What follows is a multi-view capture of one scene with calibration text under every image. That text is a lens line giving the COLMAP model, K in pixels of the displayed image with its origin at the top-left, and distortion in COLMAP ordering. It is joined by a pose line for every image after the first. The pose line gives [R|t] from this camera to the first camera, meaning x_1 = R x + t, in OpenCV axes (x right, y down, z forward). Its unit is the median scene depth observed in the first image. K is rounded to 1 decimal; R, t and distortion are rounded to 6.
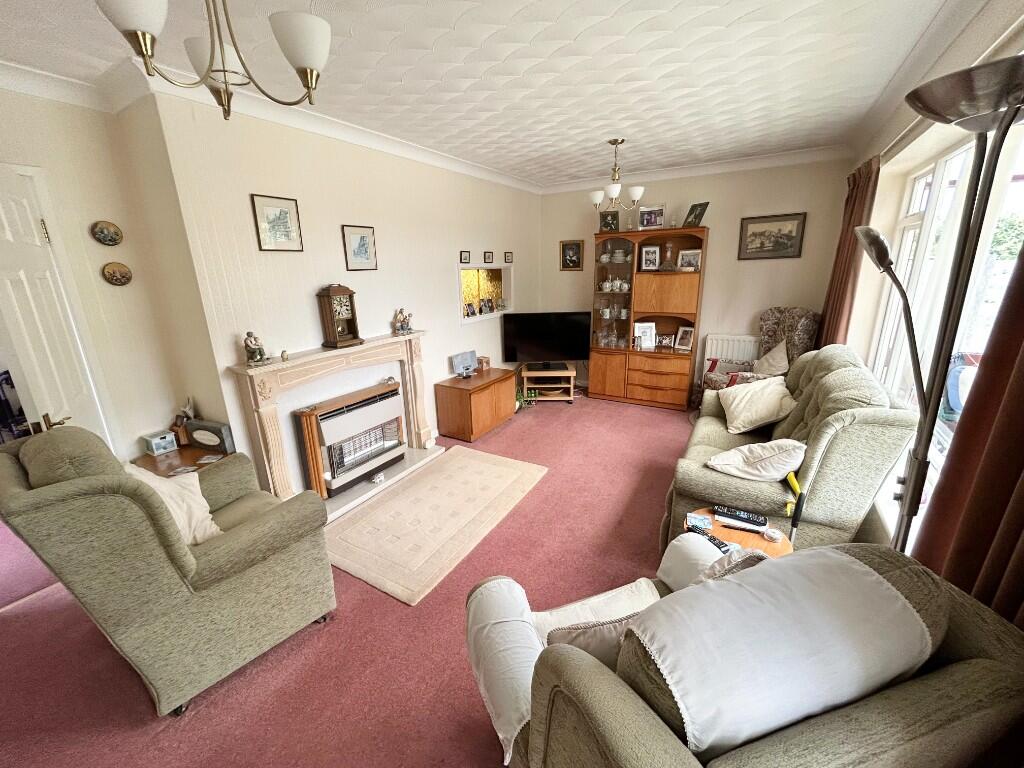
lens RADIAL K [[414.3, 0, 506.4], [0, 414.3, 385.7], [0, 0, 1]] dist [-0.000349, -0.000336]
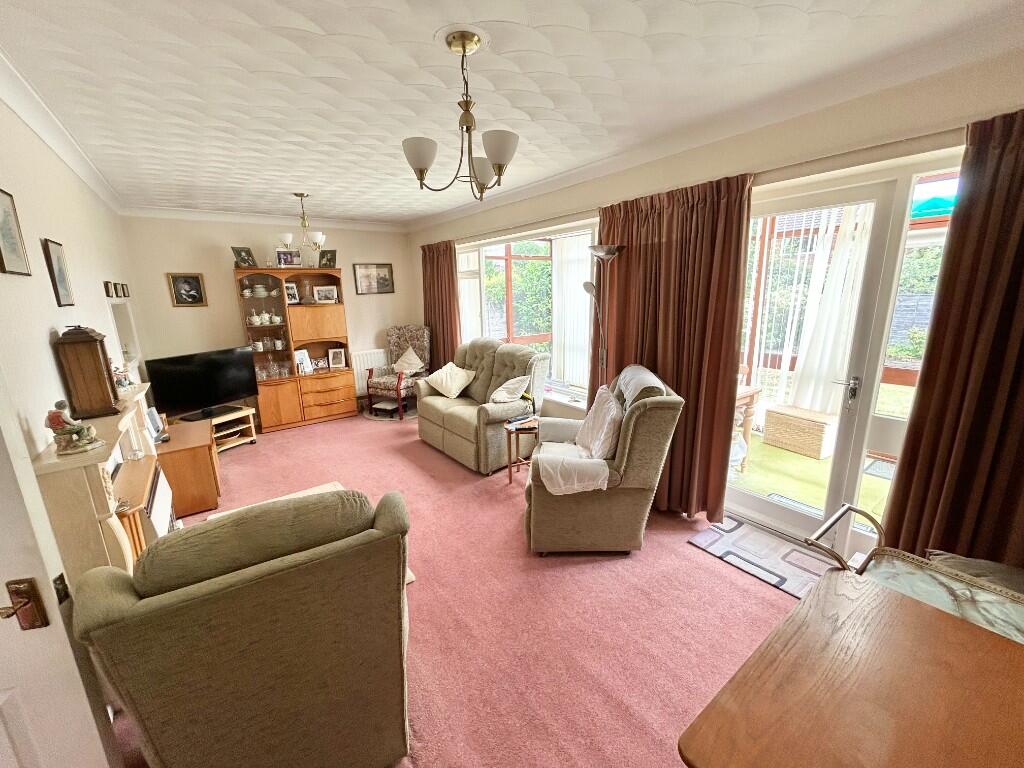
lens RADIAL K [[414.3, 0, 506.4], [0, 414.3, 385.7], [0, 0, 1]] dist [-0.000349, -0.000336]
pose [[0.384929, -0.195060, 0.902098, -0.479461], [0.271455, 0.958107, 0.091340, -0.013868], [-0.882124, 0.209720, 0.421753, 0.072698]]
